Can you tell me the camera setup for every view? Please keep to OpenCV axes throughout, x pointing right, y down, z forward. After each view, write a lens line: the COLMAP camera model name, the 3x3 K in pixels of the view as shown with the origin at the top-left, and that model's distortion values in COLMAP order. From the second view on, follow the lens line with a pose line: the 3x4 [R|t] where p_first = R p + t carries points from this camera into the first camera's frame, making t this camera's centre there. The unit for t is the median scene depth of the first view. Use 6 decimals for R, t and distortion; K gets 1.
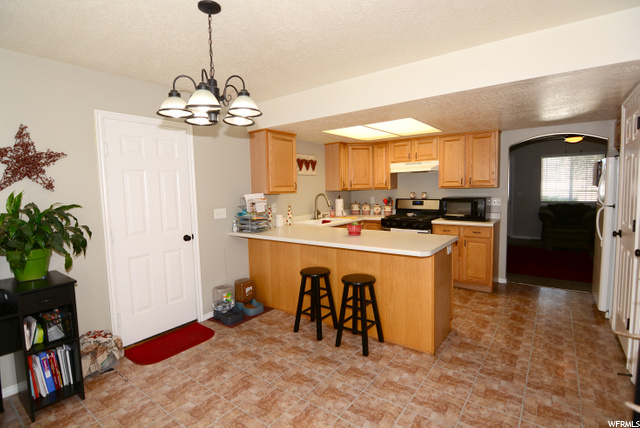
lens RADIAL K [[316.7, 0, 316.5], [0, 316.7, 209.2], [0, 0, 1]] dist [-0.011161, -0.004625]
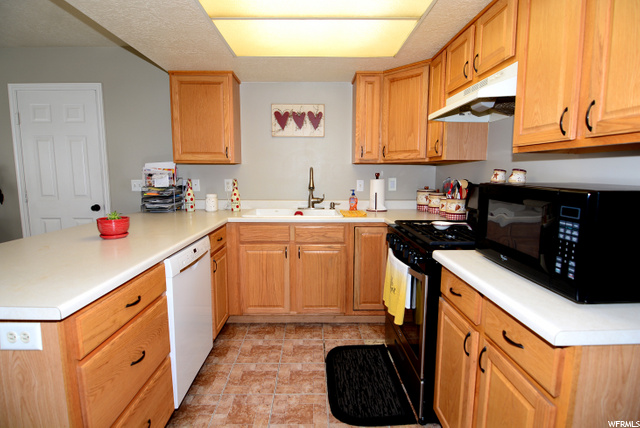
lens RADIAL K [[316.7, 0, 319.6], [0, 316.7, 210.7], [0, 0, 1]] dist [-0.011161, -0.004625]
pose [[0.618079, 0.119140, -0.777035, 0.940998], [-0.070141, 0.992864, 0.096440, -0.048420], [0.782981, -0.005106, 0.622025, 1.206811]]
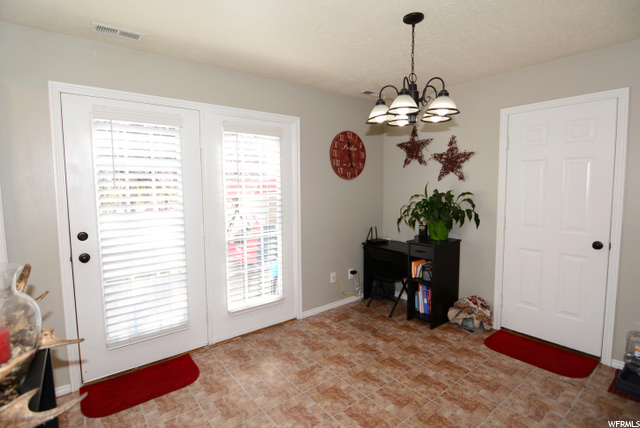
lens RADIAL K [[316.7, 0, 318.7], [0, 316.7, 211.9], [0, 0, 1]] dist [-0.011161, -0.004625]
pose [[-0.244198, 0.109302, -0.963546, 0.593360], [-0.050410, 0.990853, 0.125176, -0.062386], [0.968414, 0.079140, -0.236454, 0.677174]]
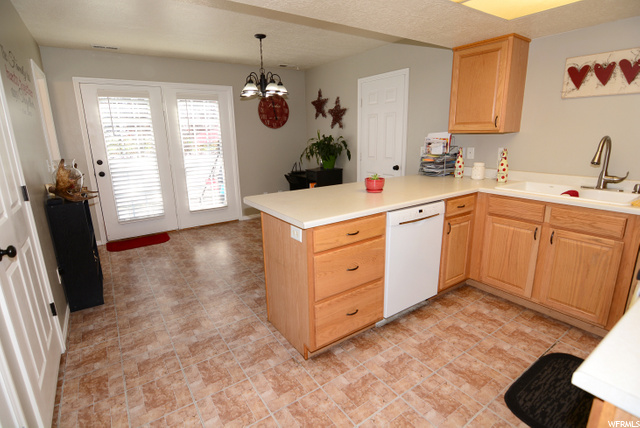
lens RADIAL K [[316.7, 0, 321.2], [0, 316.7, 211.1], [0, 0, 1]] dist [-0.011161, -0.004625]
pose [[-0.306463, 0.254445, -0.917245, 1.113249], [-0.036611, 0.959748, 0.278468, -0.104249], [0.951178, 0.118922, -0.284812, 1.406987]]
